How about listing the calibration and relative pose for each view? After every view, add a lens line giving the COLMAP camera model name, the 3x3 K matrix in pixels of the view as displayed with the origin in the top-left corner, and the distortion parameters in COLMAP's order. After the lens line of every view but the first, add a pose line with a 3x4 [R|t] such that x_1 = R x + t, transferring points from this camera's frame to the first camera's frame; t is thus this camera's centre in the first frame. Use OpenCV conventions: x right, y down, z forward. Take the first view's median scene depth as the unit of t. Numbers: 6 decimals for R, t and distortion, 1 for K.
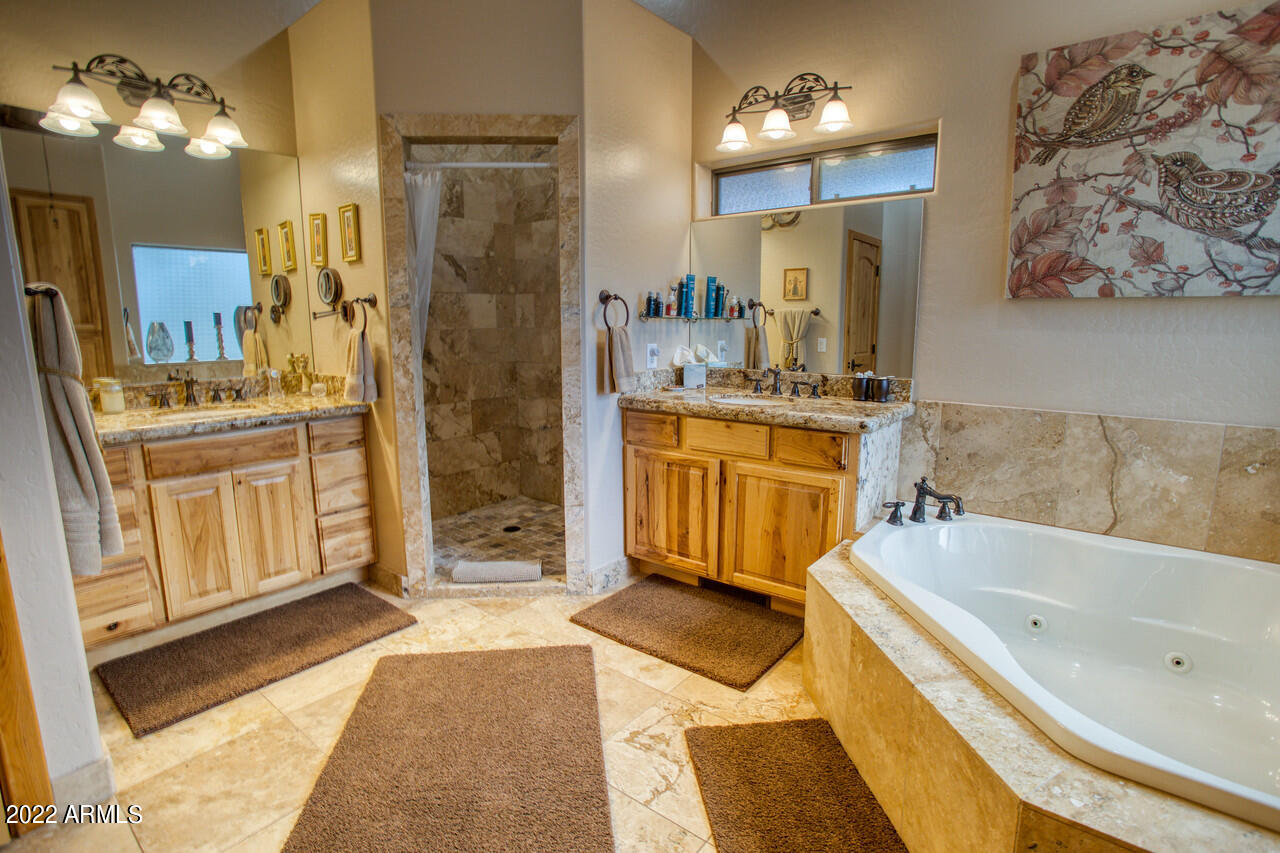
lens RADIAL K [[628.9, 0, 637.6], [0, 628.9, 420.1], [0, 0, 1]] dist [-0.030846, 0.019262]
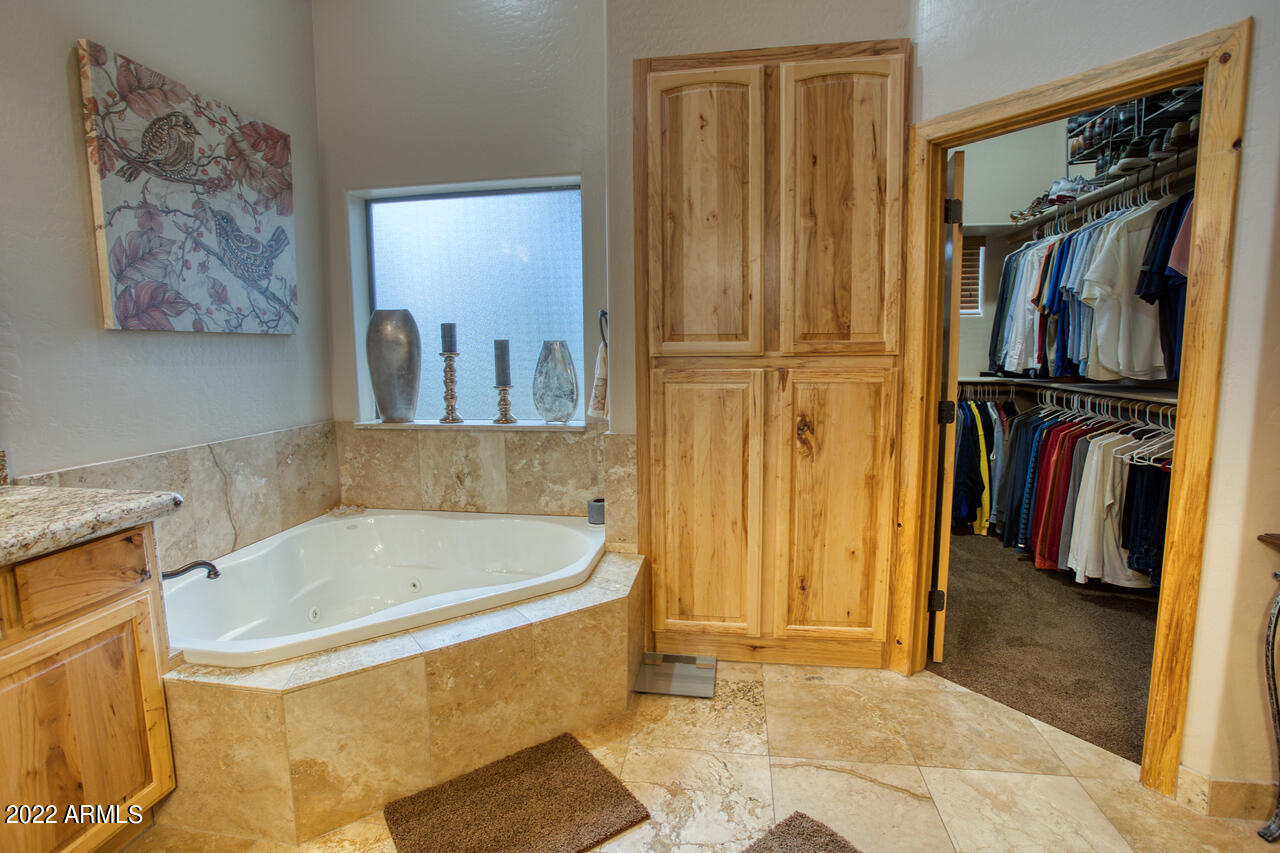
lens RADIAL K [[628.9, 0, 637.6], [0, 628.9, 420.1], [0, 0, 1]] dist [-0.030846, 0.019262]
pose [[-0.486828, -0.096020, 0.868204, -0.534703], [0.154415, 0.968826, 0.193733, -0.145746], [-0.859741, 0.228378, -0.456825, 0.898051]]
